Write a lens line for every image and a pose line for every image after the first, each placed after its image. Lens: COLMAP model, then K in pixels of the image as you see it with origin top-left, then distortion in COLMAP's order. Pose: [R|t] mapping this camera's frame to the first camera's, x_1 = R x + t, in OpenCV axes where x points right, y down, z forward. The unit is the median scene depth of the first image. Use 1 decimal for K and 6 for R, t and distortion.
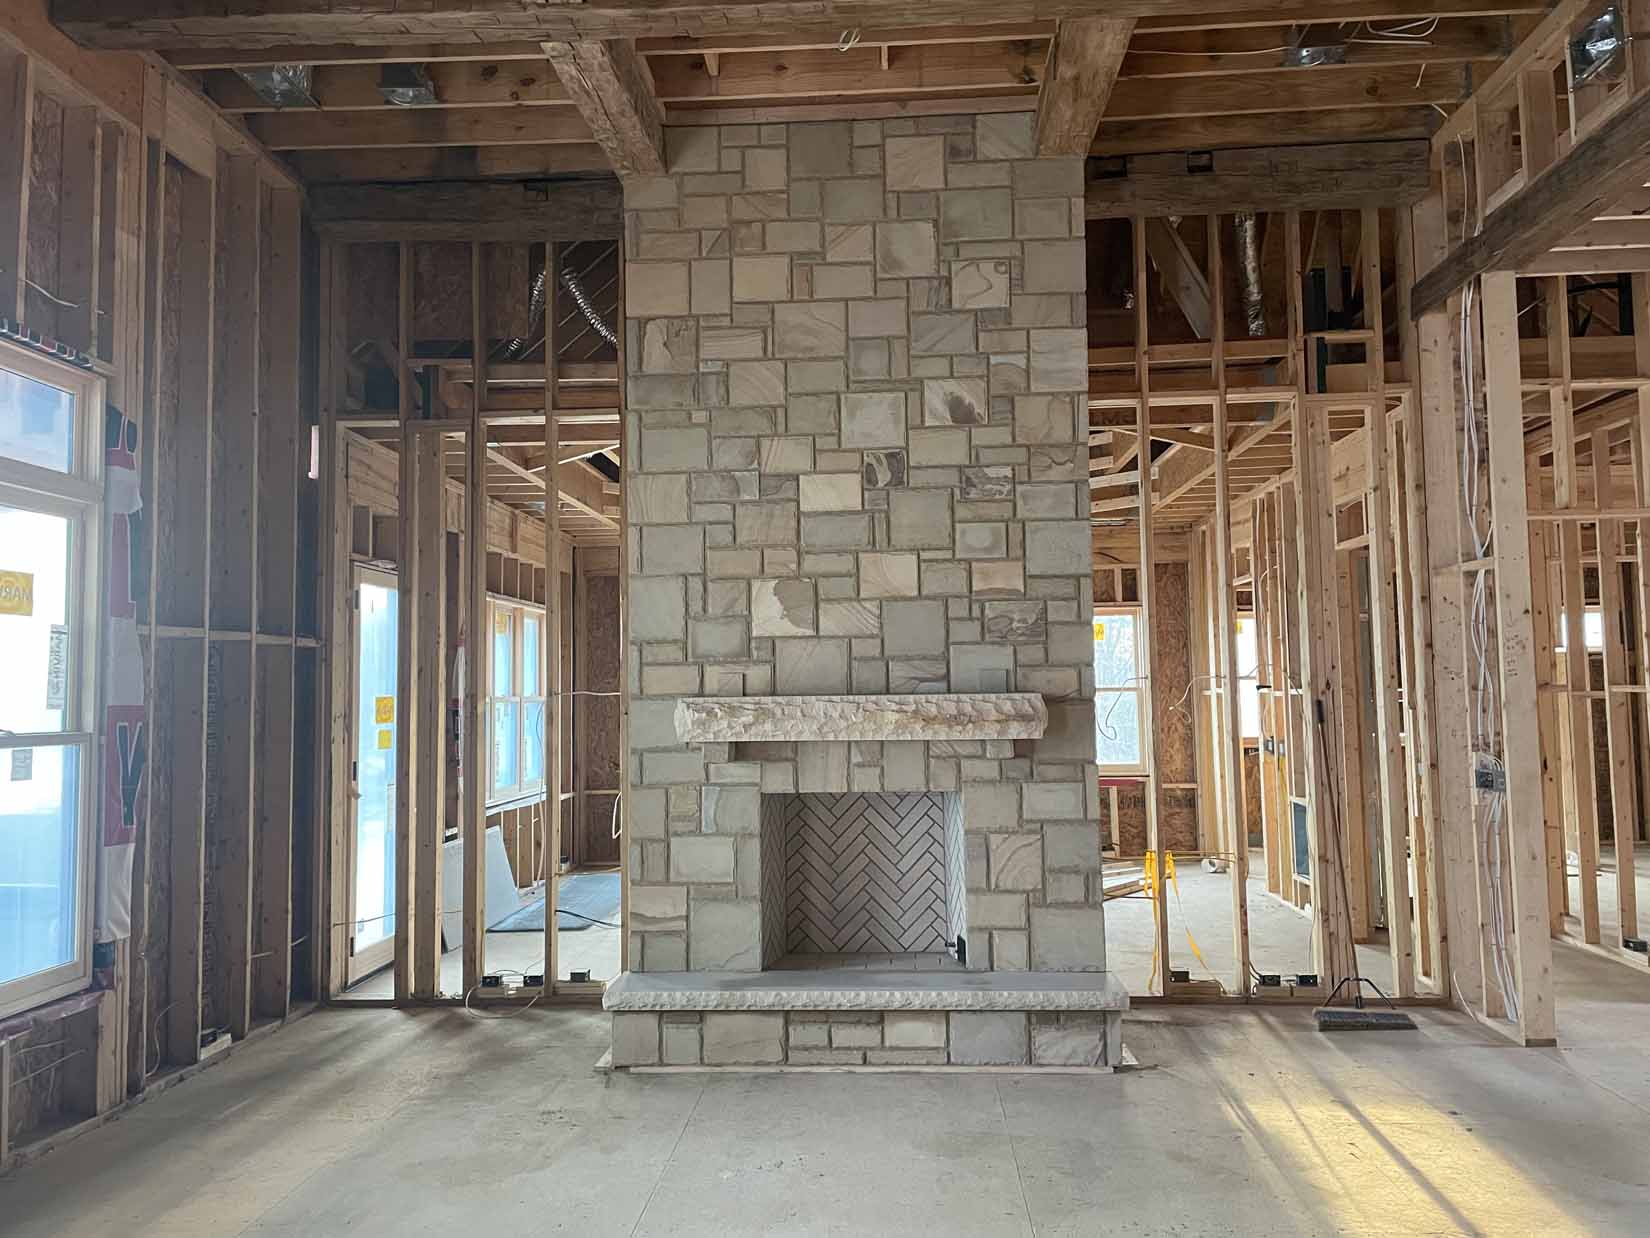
lens RADIAL K [[1237.7, 0, 832.4], [0, 1237.7, 613.2], [0, 0, 1]] dist [0.035789, -0.012743]
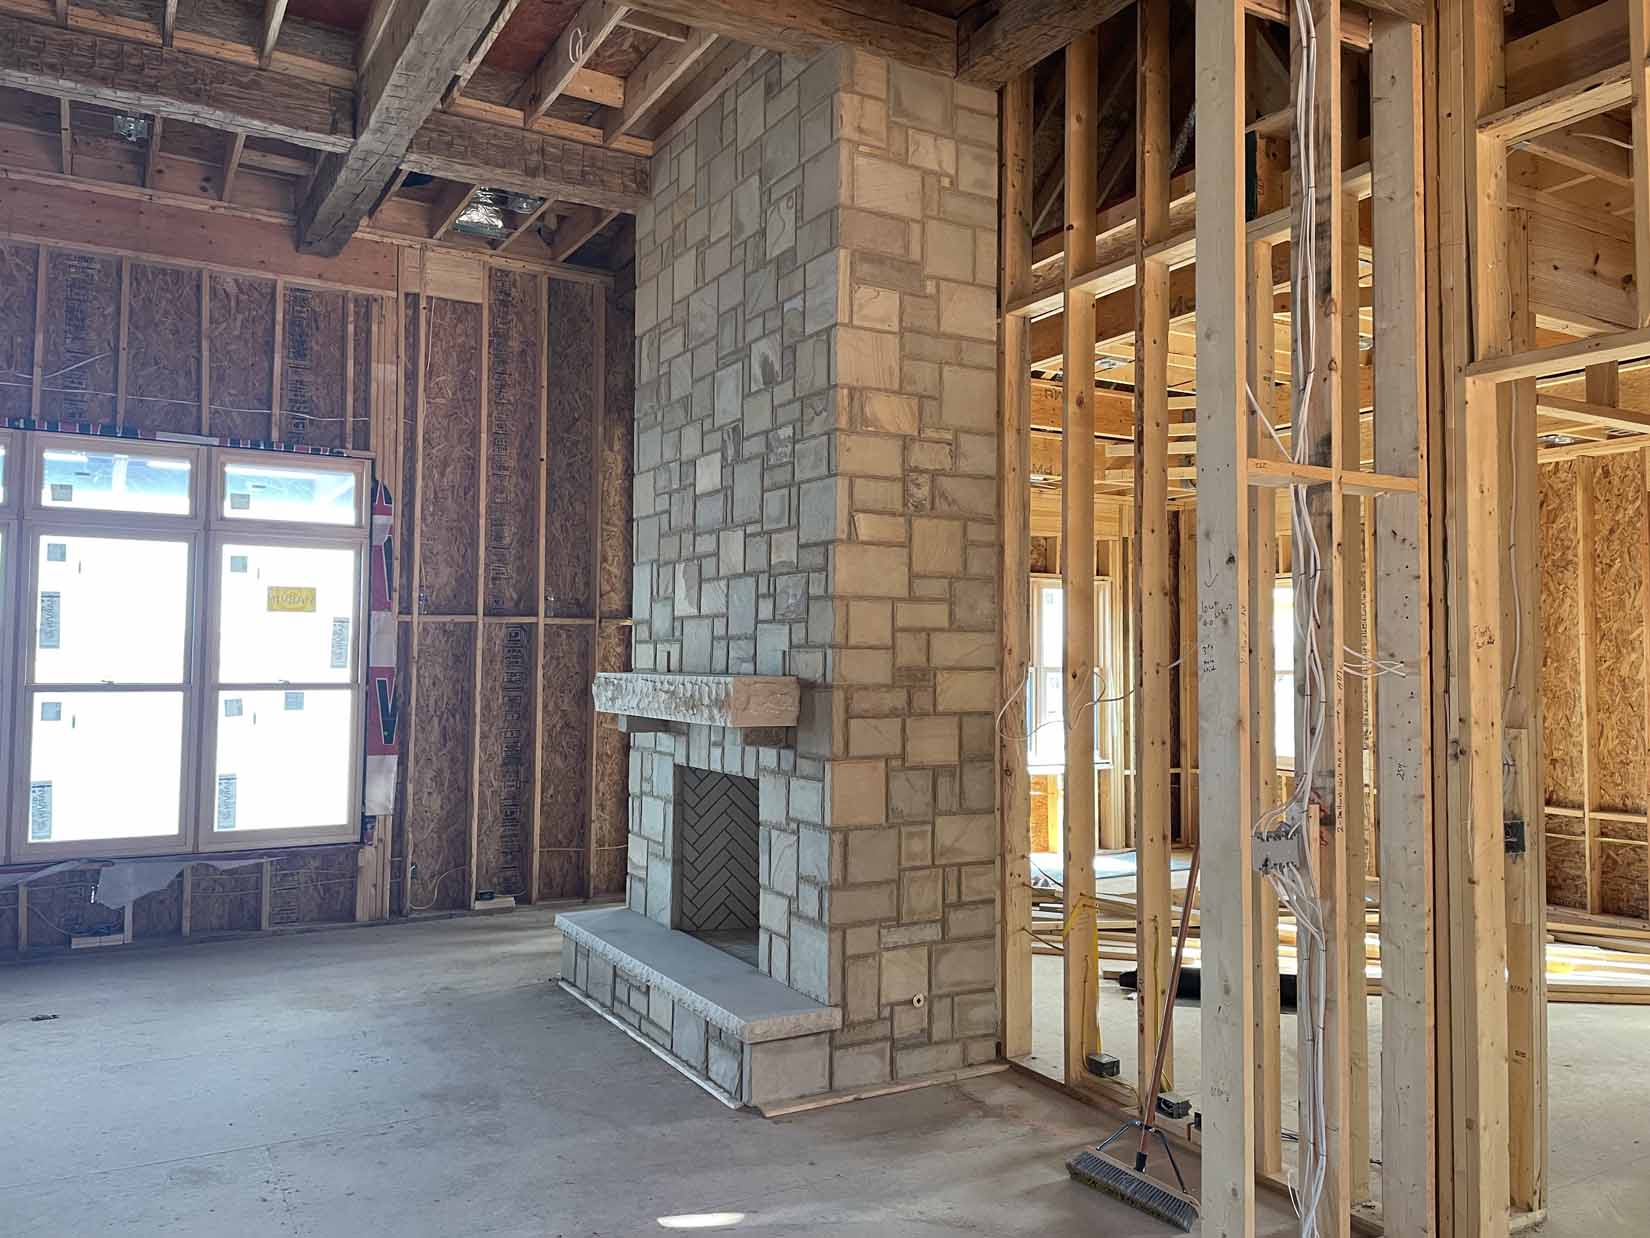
lens RADIAL K [[1237.7, 0, 830.6], [0, 1237.7, 611.1], [0, 0, 1]] dist [0.035789, -0.012743]
pose [[0.555134, -0.012966, -0.831660, 0.912144], [0.039031, 0.999183, 0.010476, 0.008053], [0.830845, -0.038276, 0.555187, 0.527819]]
